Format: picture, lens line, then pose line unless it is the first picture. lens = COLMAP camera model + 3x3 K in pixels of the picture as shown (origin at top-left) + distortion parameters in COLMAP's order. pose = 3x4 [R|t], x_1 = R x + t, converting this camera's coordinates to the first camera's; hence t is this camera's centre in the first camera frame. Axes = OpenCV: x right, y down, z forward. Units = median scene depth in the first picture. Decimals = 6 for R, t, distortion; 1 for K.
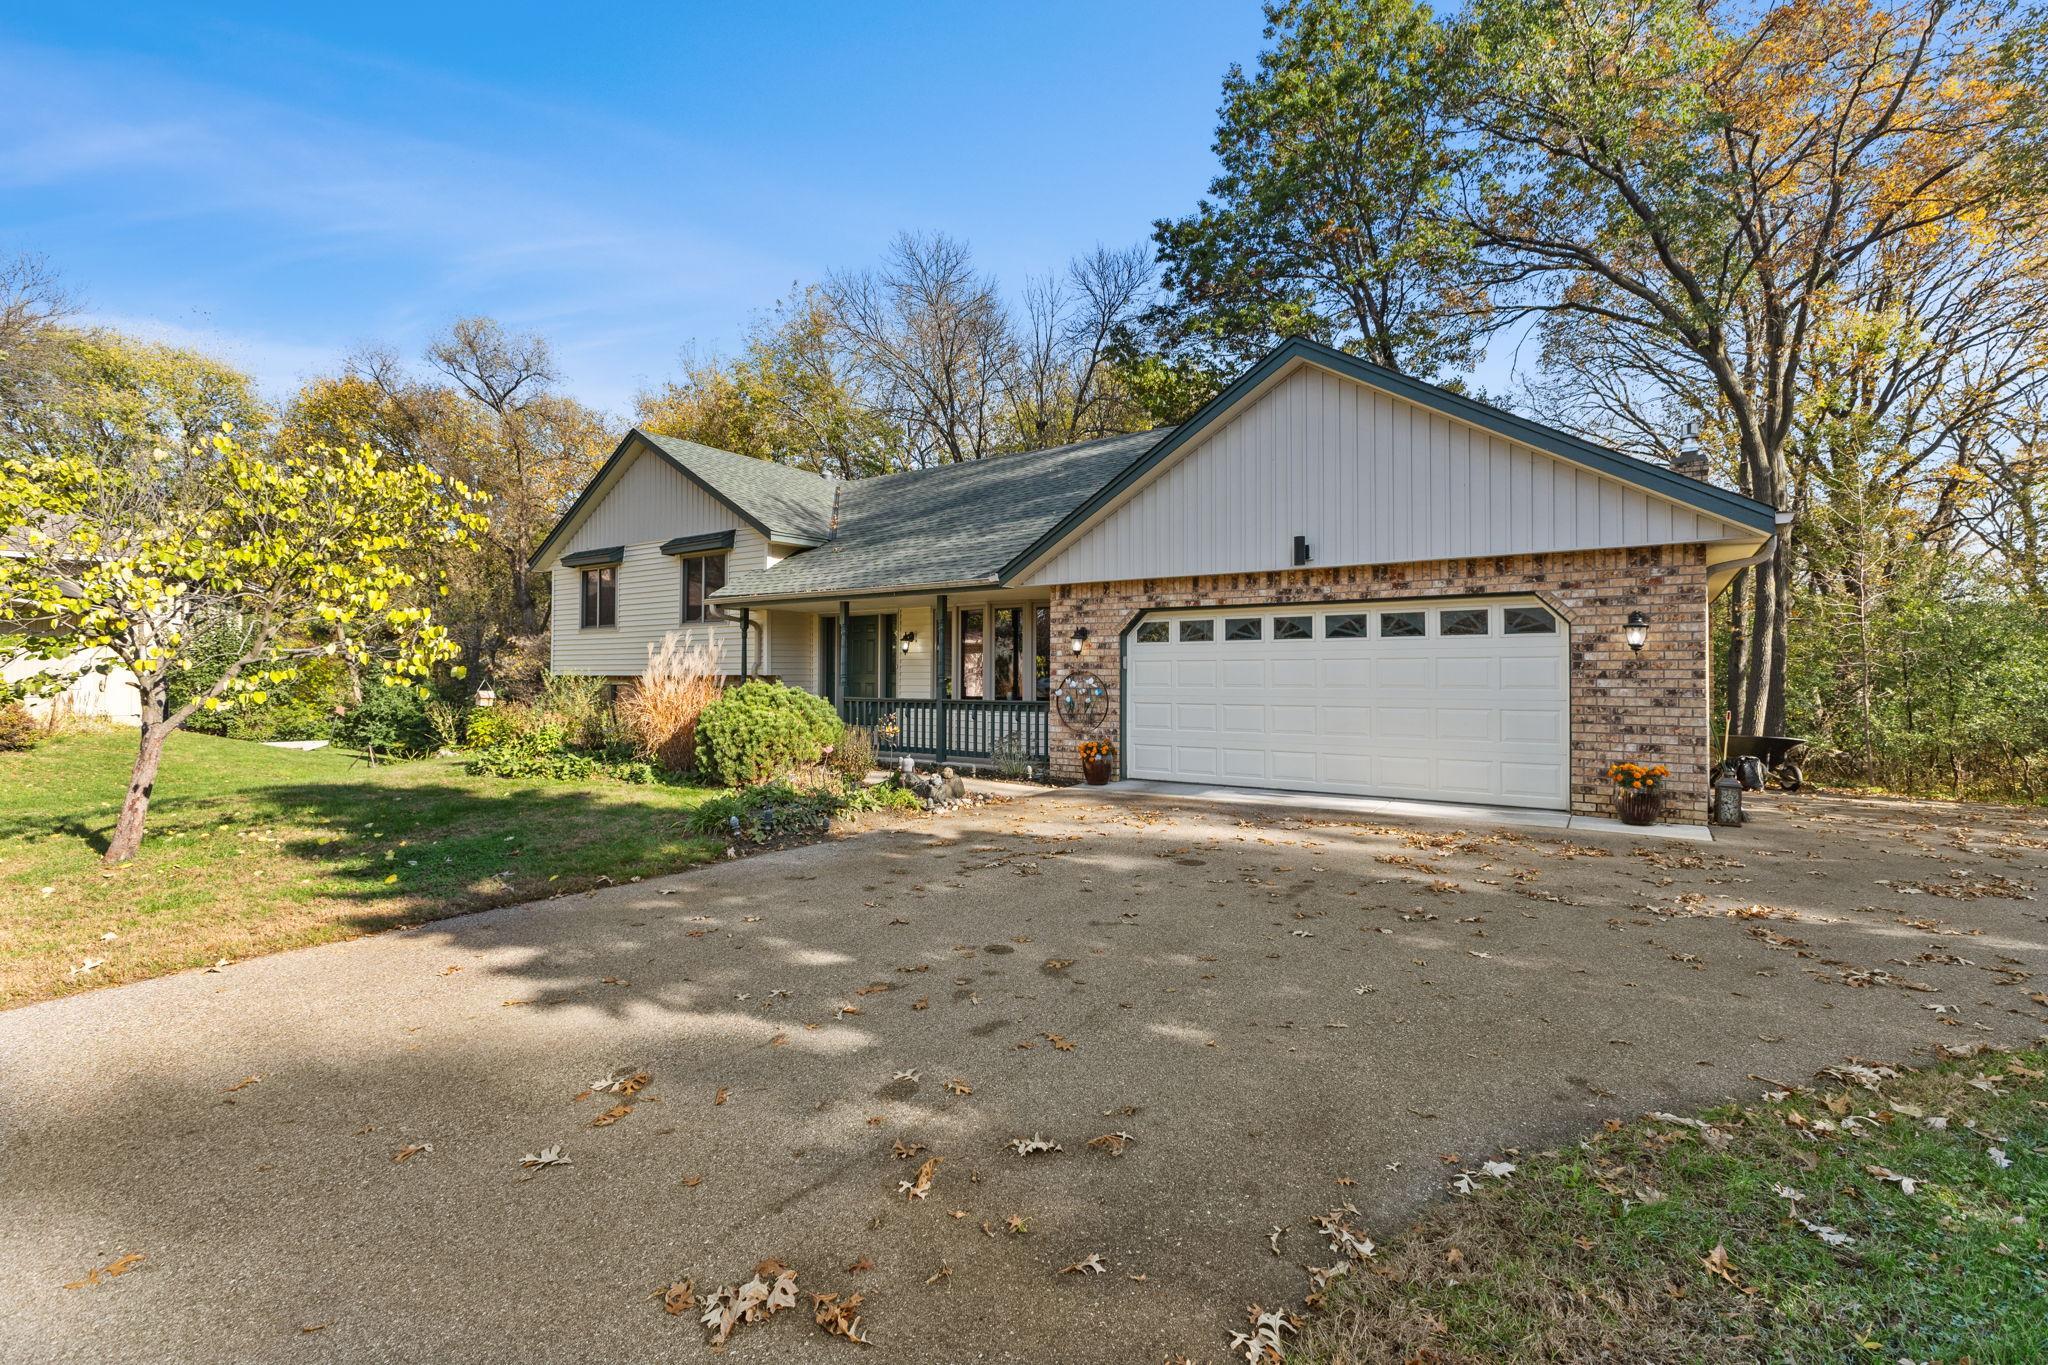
lens RADIAL K [[878.3, 0, 1020.8], [0, 878.3, 670.1], [0, 0, 1]] dist [0.002230, -0.000052]
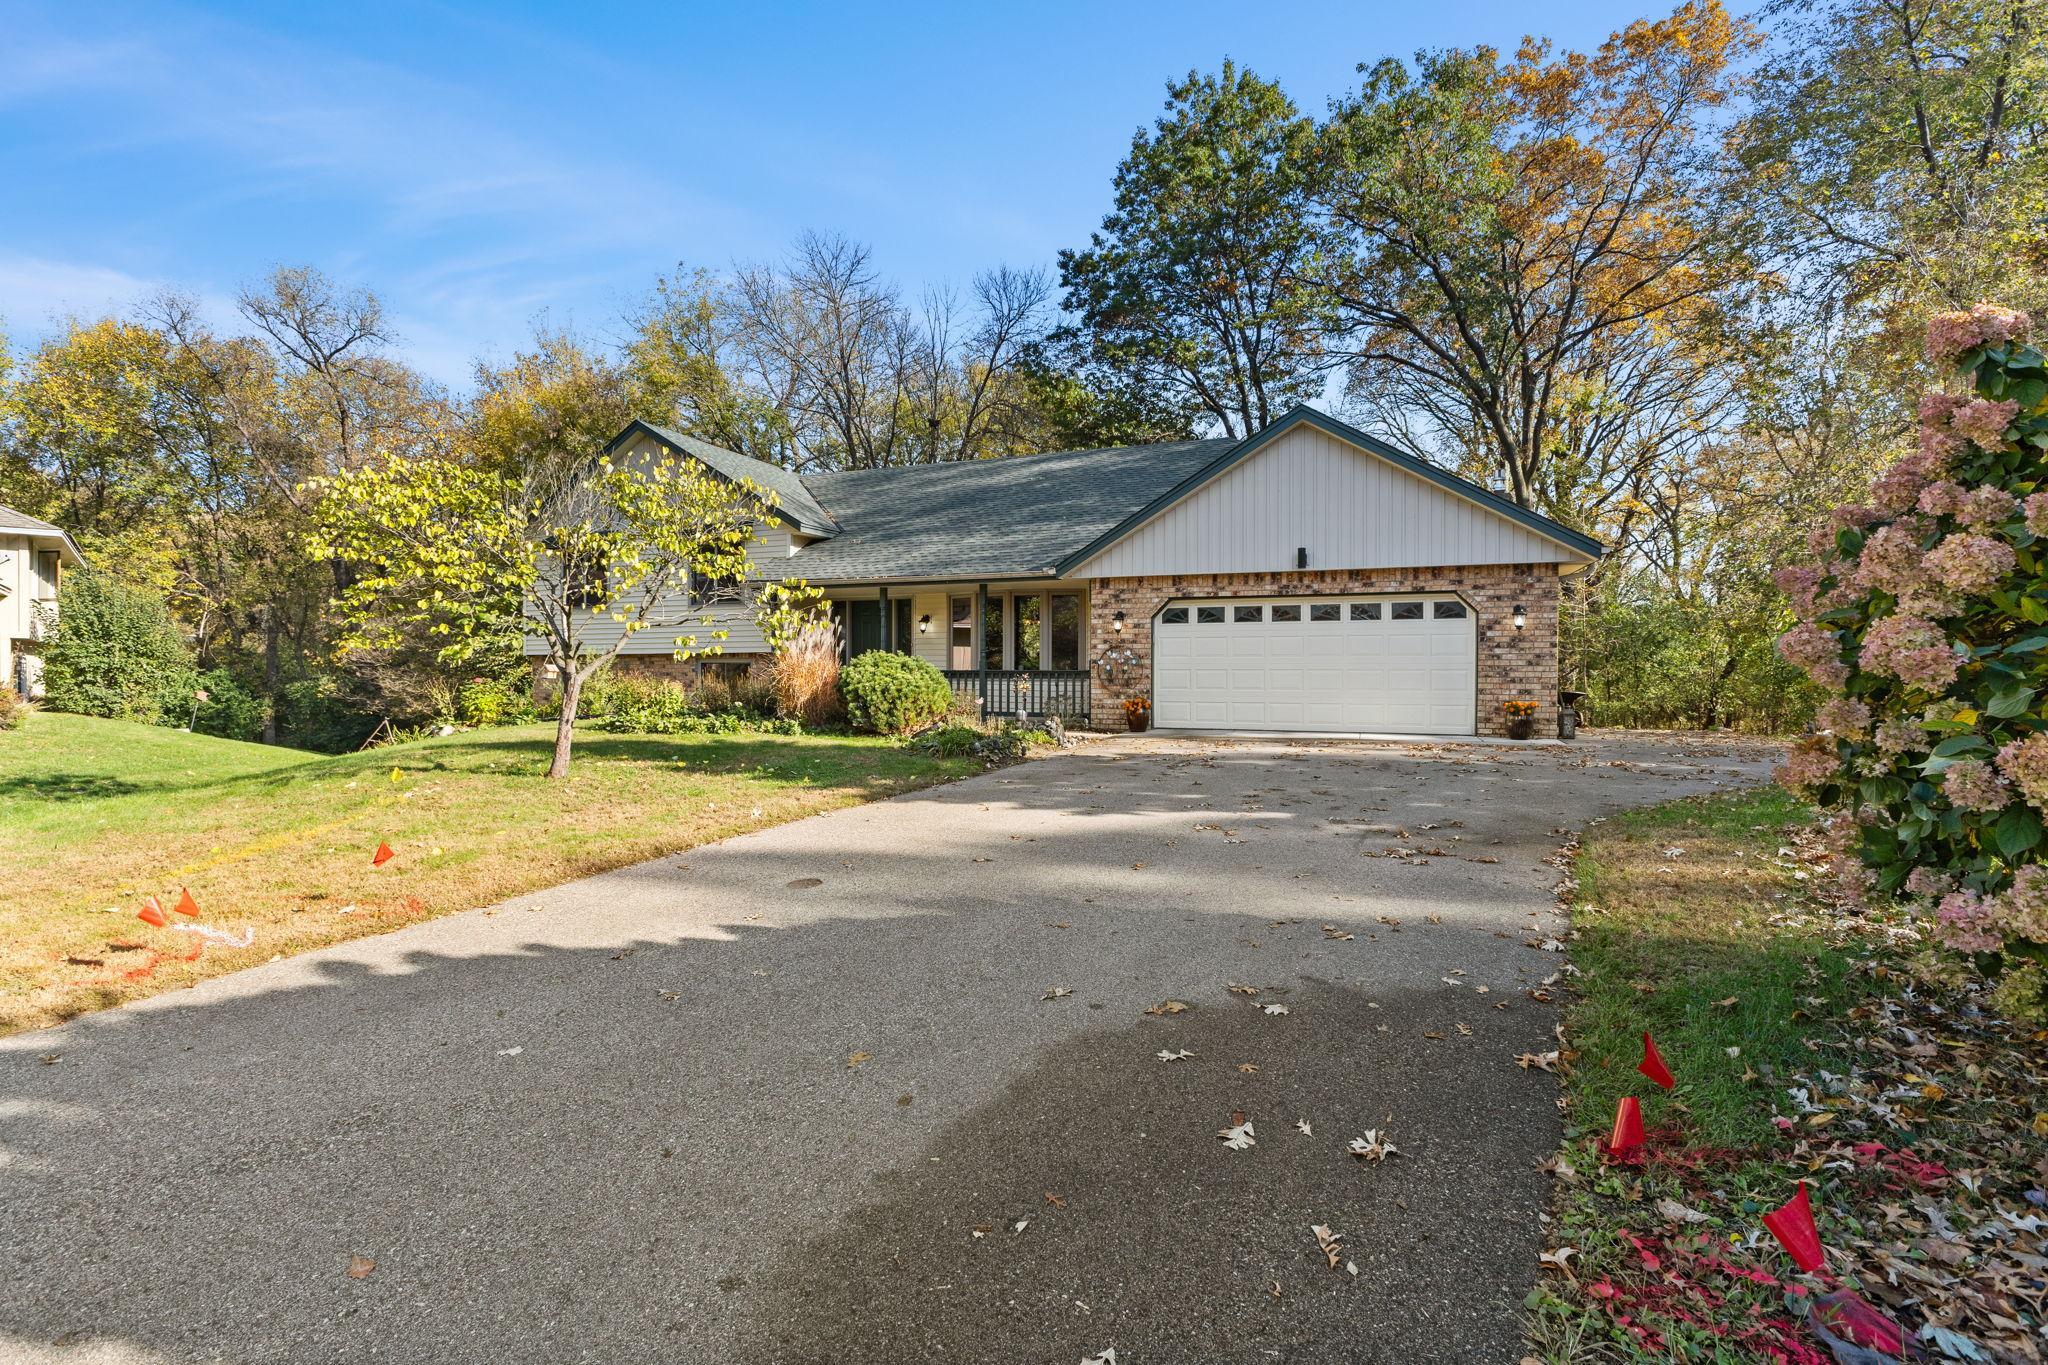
lens RADIAL K [[894.2, 0, 1024.0], [0, 894.2, 682.5], [0, 0, 1]] dist [-0.014183, -0.000178]
pose [[0.973740, -0.004237, 0.227623, -0.361890], [-0.000989, 0.999739, 0.022837, 0.025279], [-0.227661, -0.022463, 0.973481, -0.241512]]
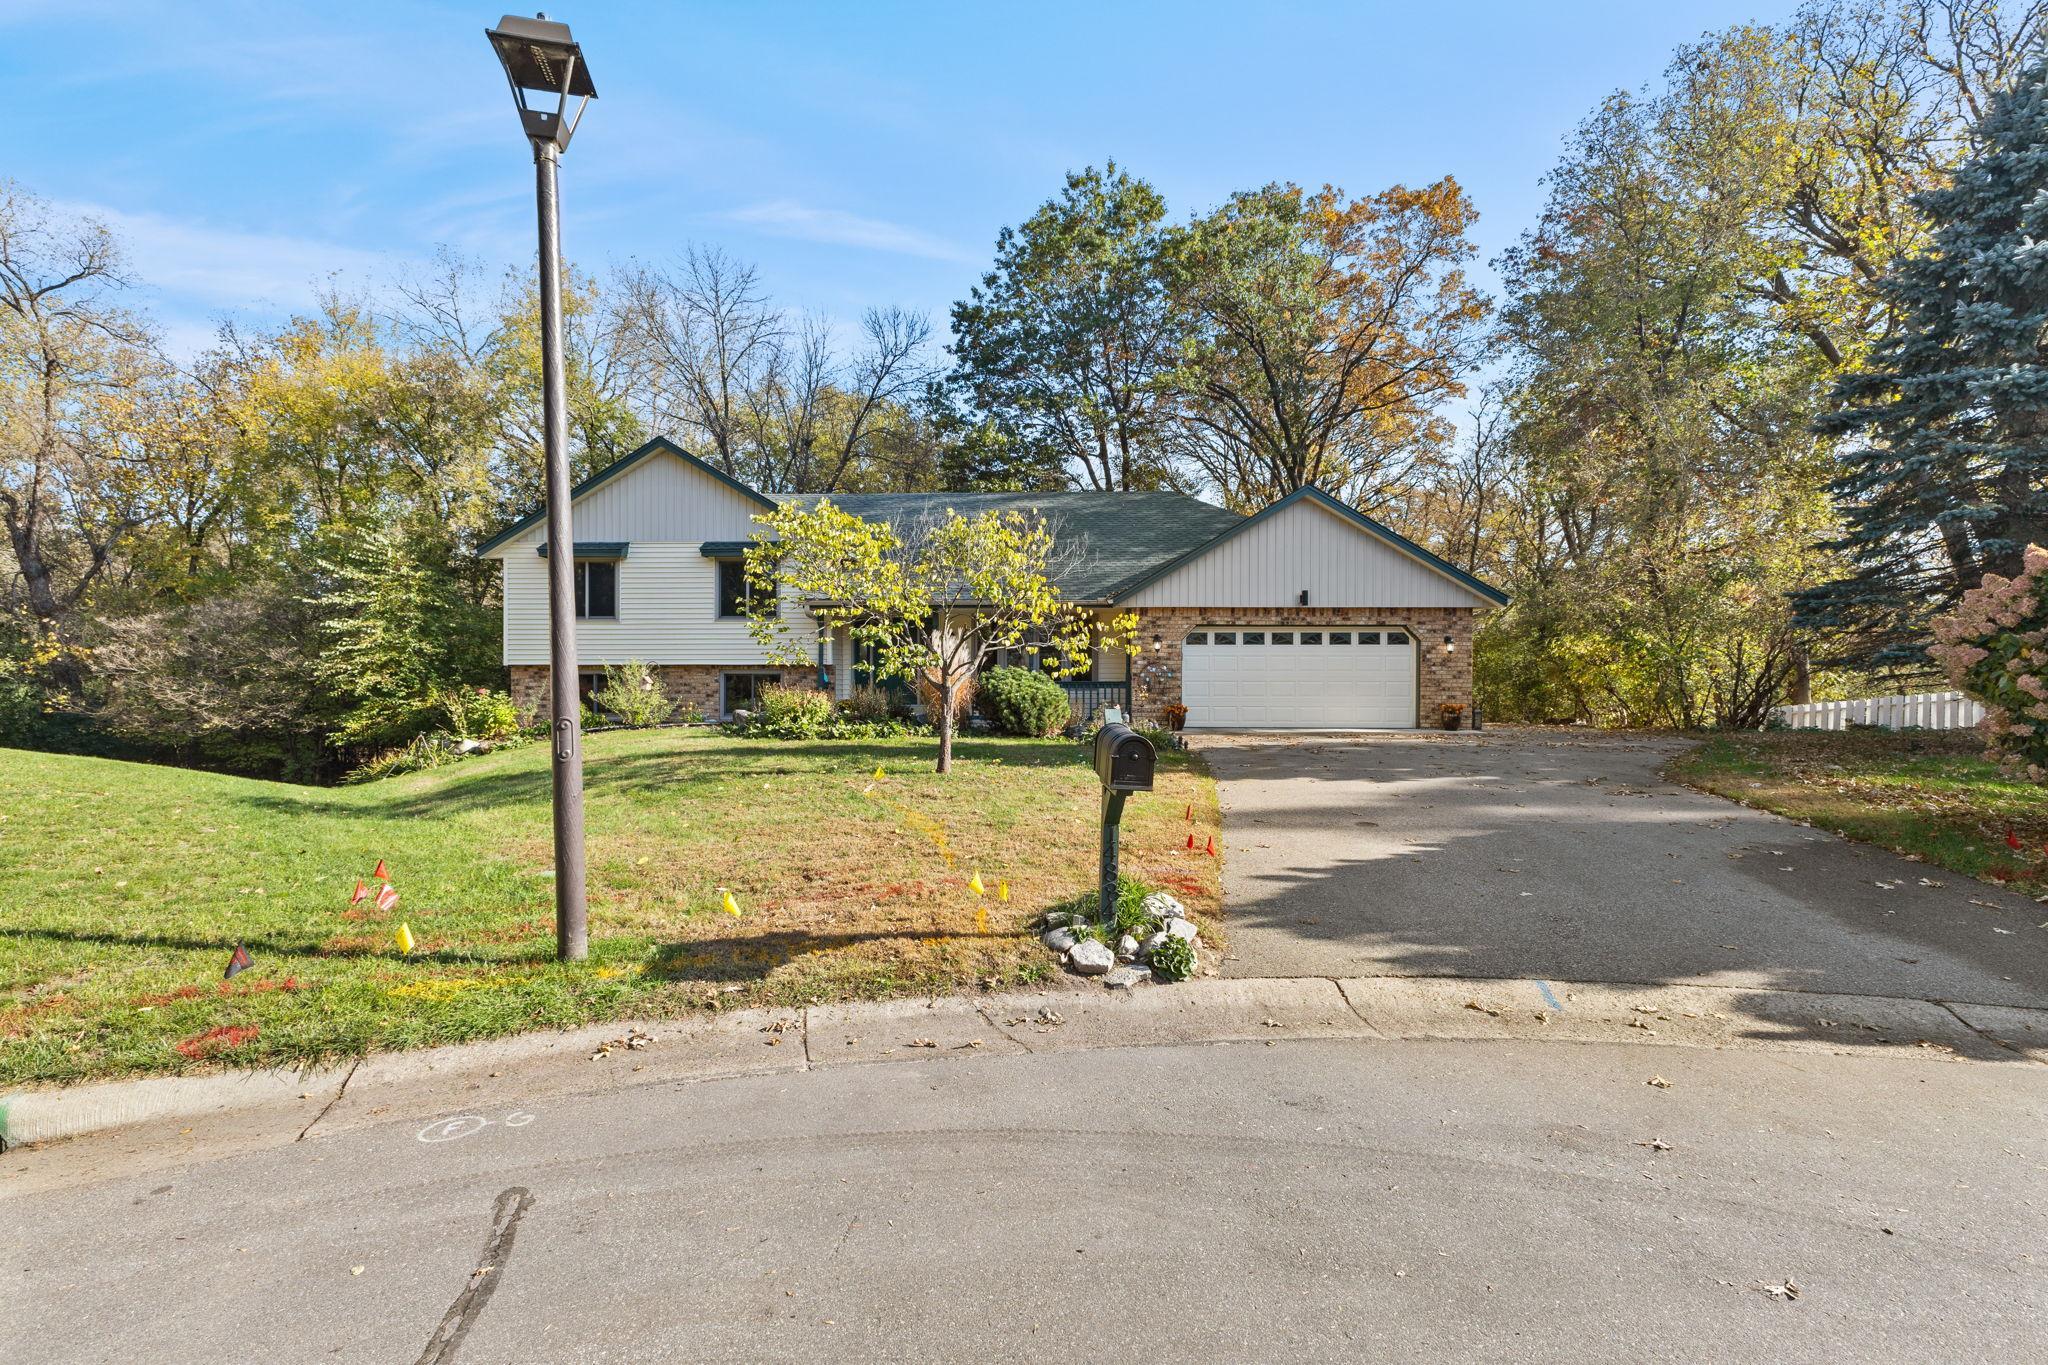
lens RADIAL K [[858.7, 0, 1024.0], [0, 858.7, 682.5], [0, 0, 1]] dist [0.011197, 0.000073]
pose [[0.853549, -0.004477, 0.520993, -0.952489], [-0.004396, 0.999866, 0.015795, 0.015242], [-0.520994, -0.015772, 0.853415, -0.218762]]
